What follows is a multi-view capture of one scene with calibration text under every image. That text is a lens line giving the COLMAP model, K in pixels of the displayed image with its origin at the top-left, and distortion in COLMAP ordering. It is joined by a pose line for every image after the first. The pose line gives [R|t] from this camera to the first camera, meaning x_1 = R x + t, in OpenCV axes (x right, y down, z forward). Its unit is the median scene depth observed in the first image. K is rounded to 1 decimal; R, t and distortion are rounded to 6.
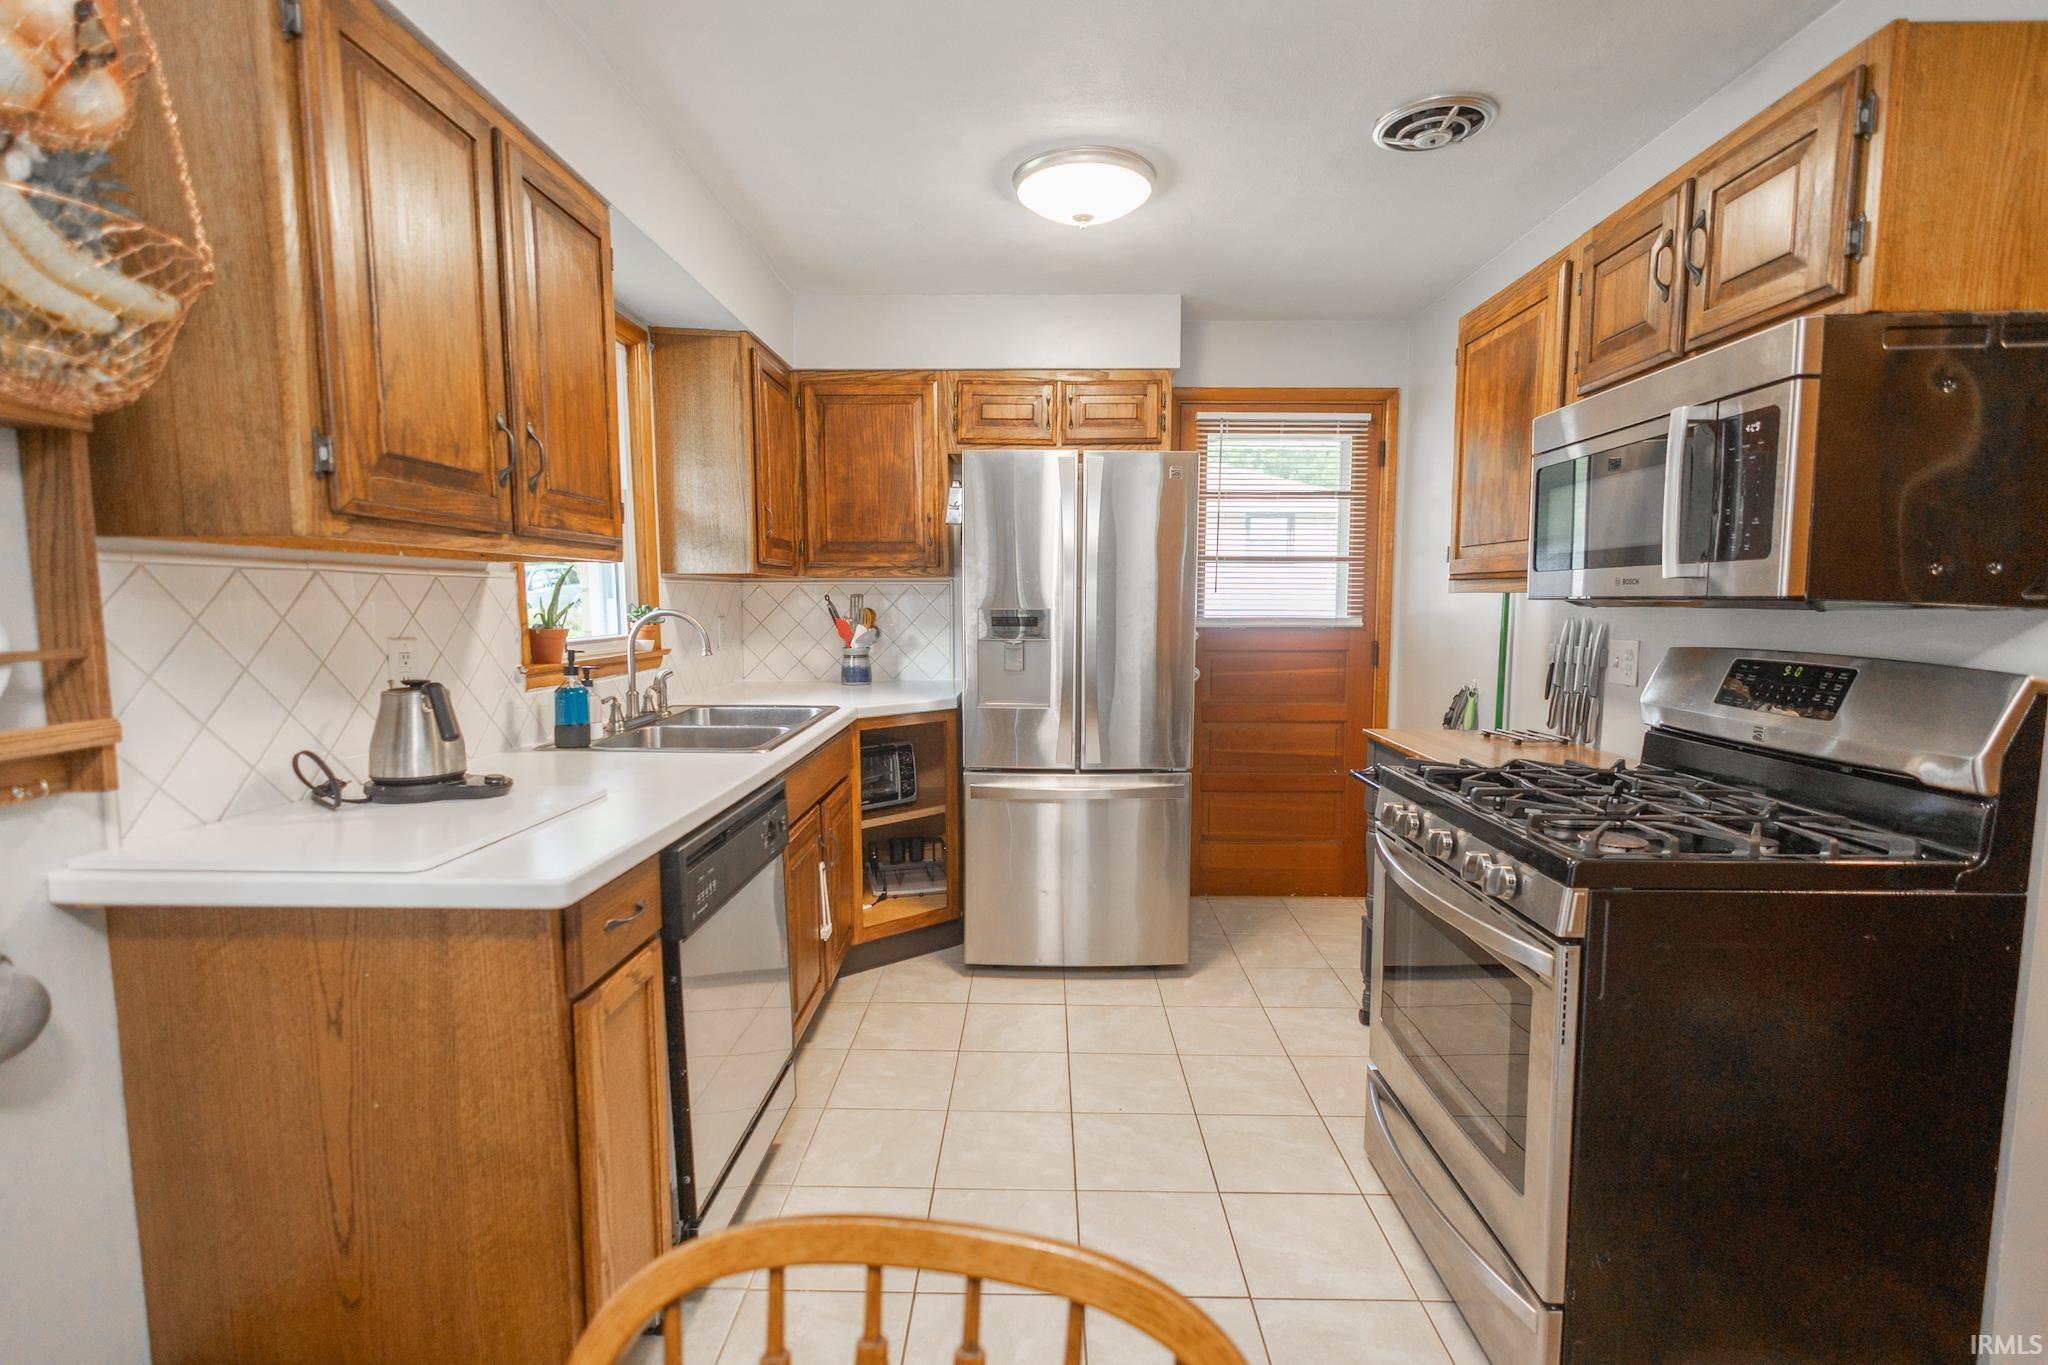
lens RADIAL K [[937.8, 0, 1027.7], [0, 937.8, 687.0], [0, 0, 1]] dist [0.016849, -0.004949]
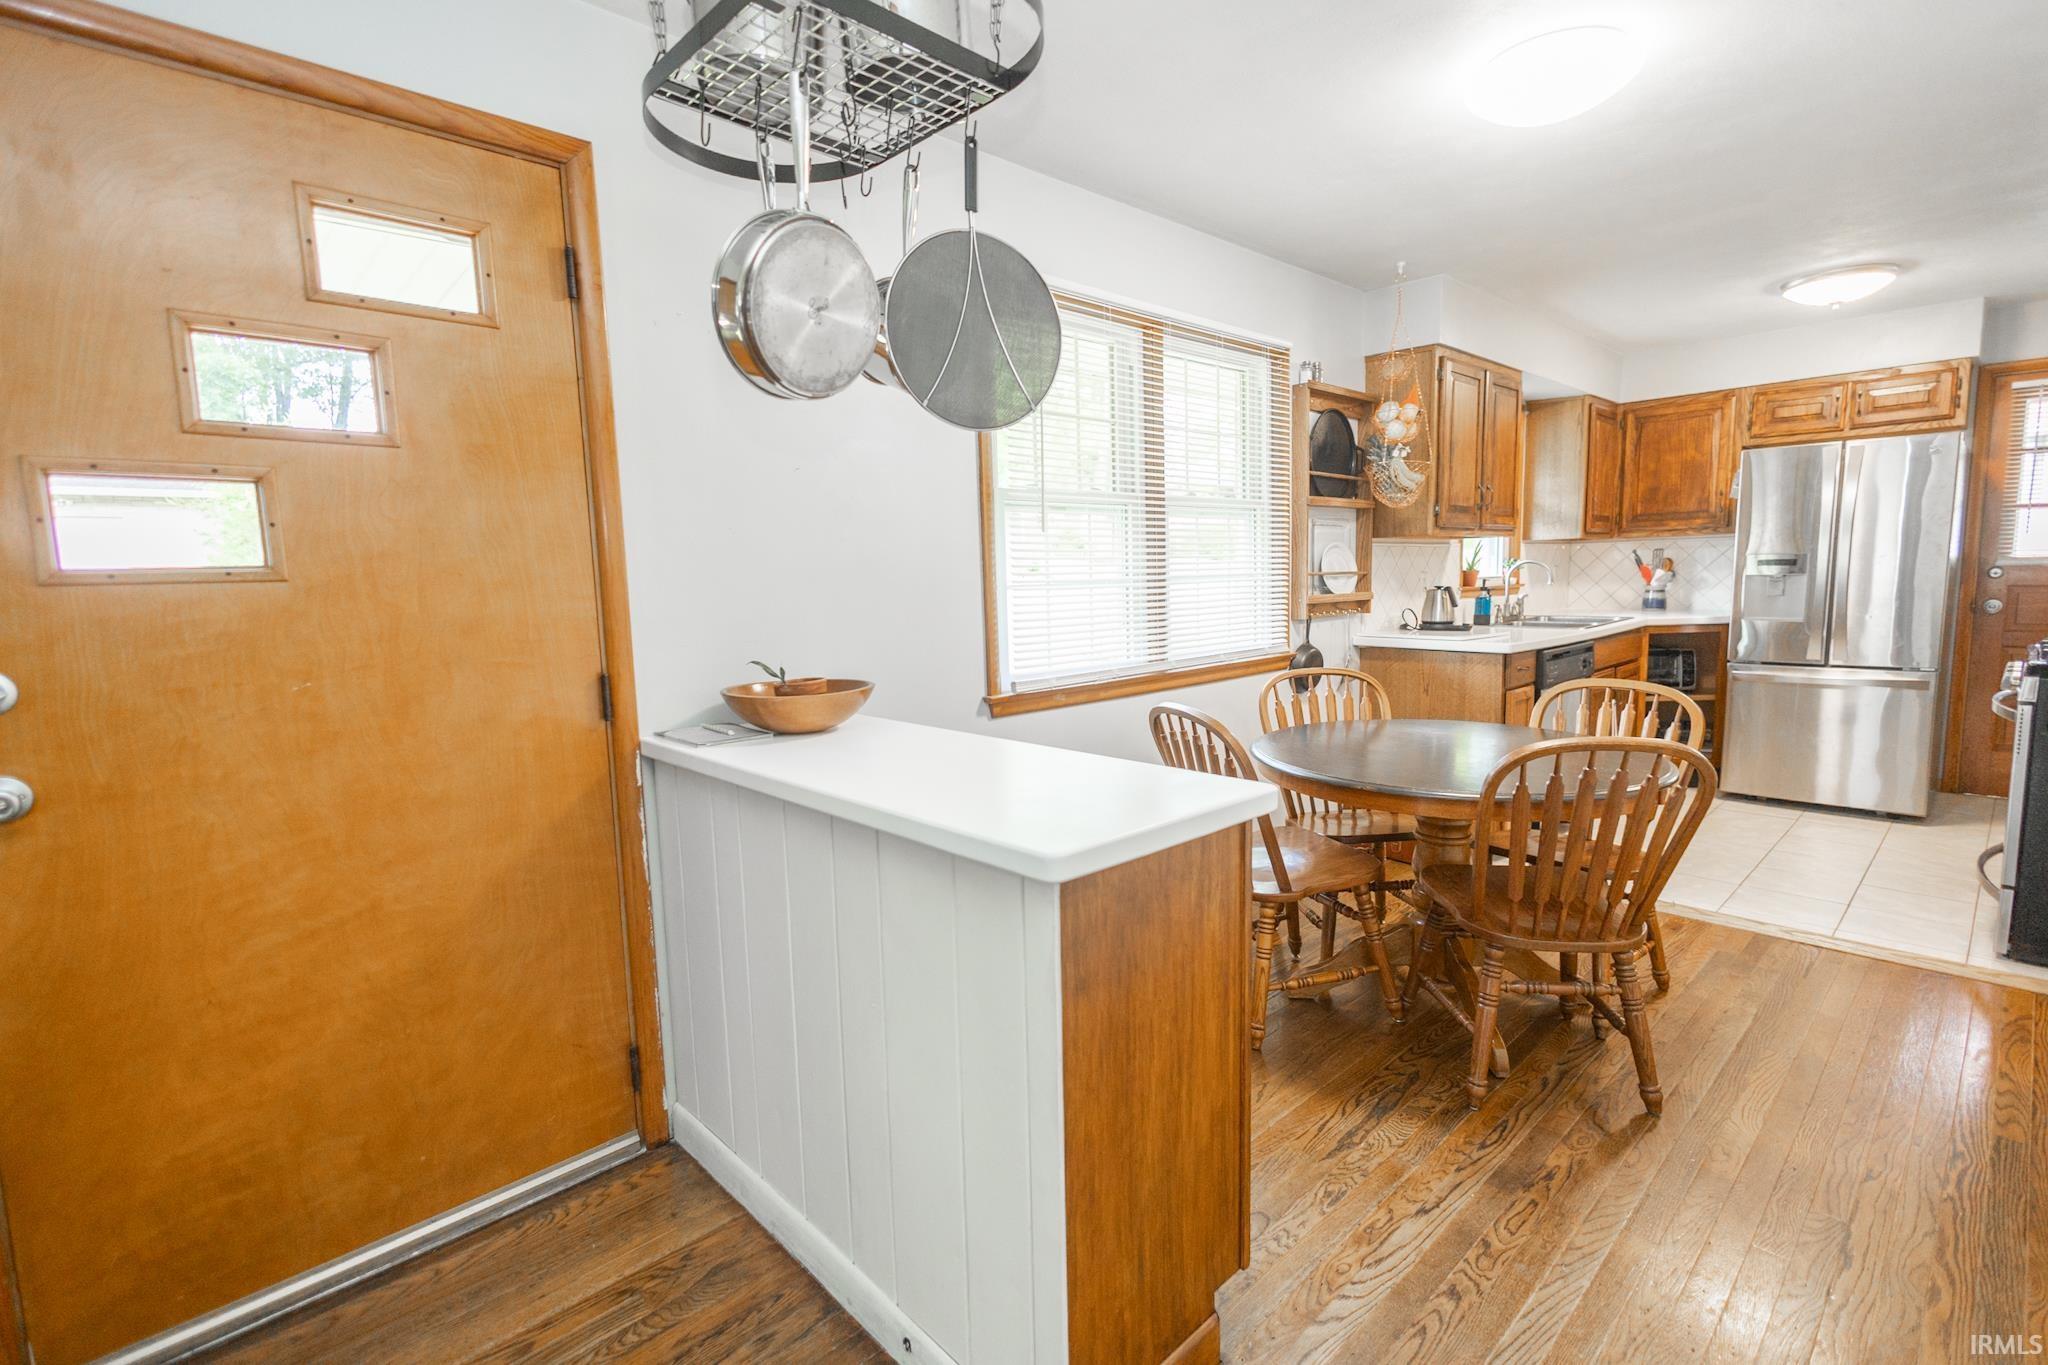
lens RADIAL K [[937.8, 0, 1026.0], [0, 937.8, 684.5], [0, 0, 1]] dist [0.016849, -0.004949]
pose [[0.695464, 0.066380, -0.715488, 0.233860], [-0.043631, 0.997788, 0.050160, 0.096175], [0.717235, -0.003667, 0.696822, -0.862320]]
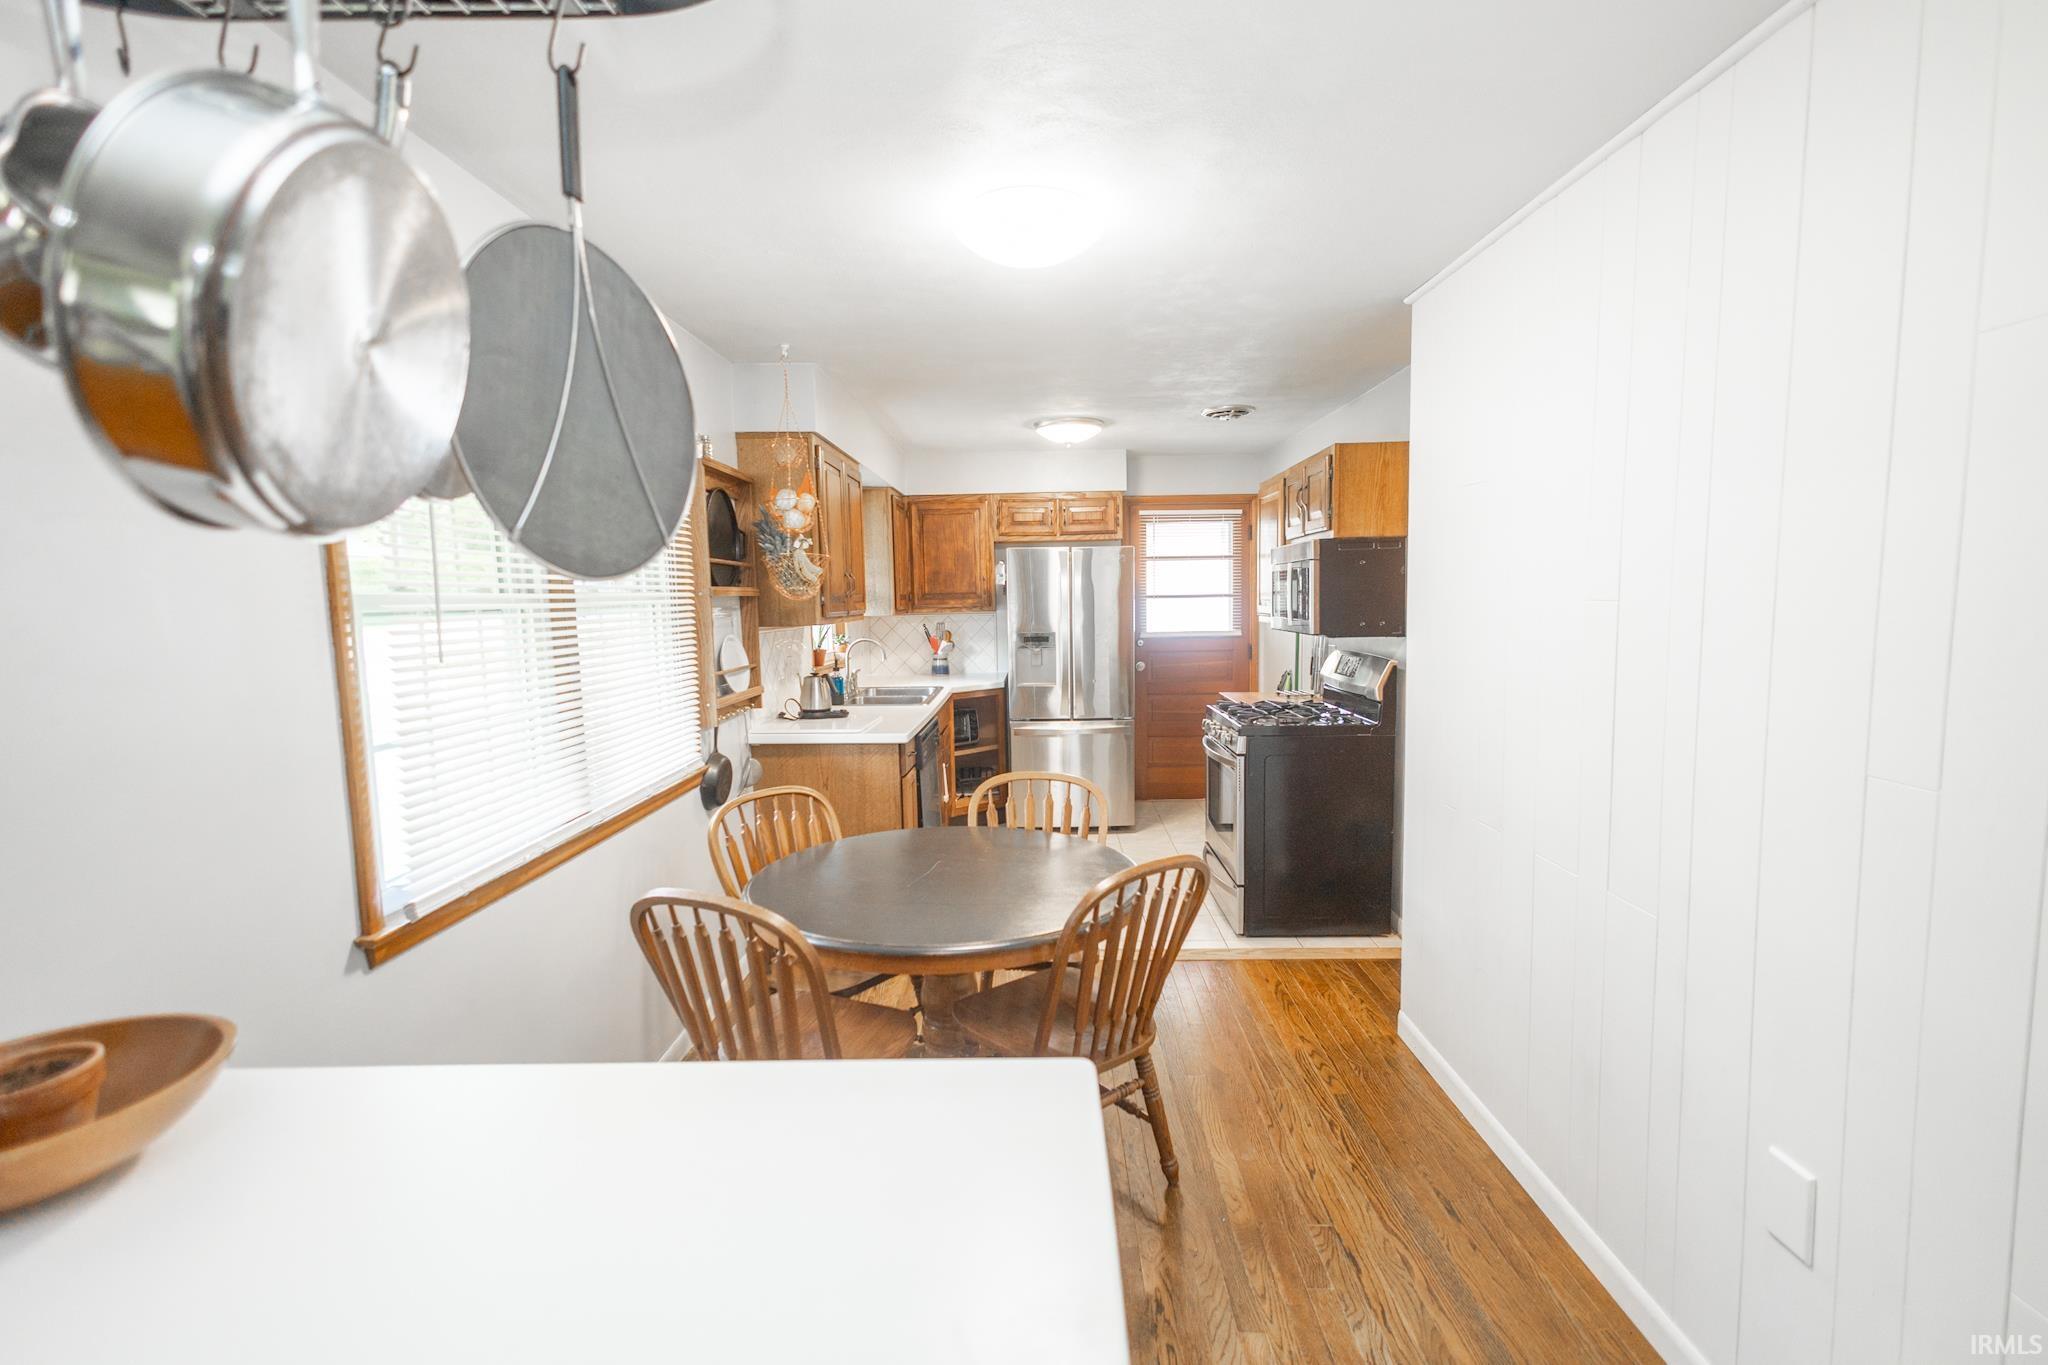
lens RADIAL K [[937.8, 0, 1026.9], [0, 937.8, 680.6], [0, 0, 1]] dist [0.016849, -0.004949]
pose [[0.999828, -0.018532, 0.000645, -0.033678], [0.018534, 0.999822, -0.003600, 0.017588], [-0.000578, 0.003612, 0.999993, -0.814468]]
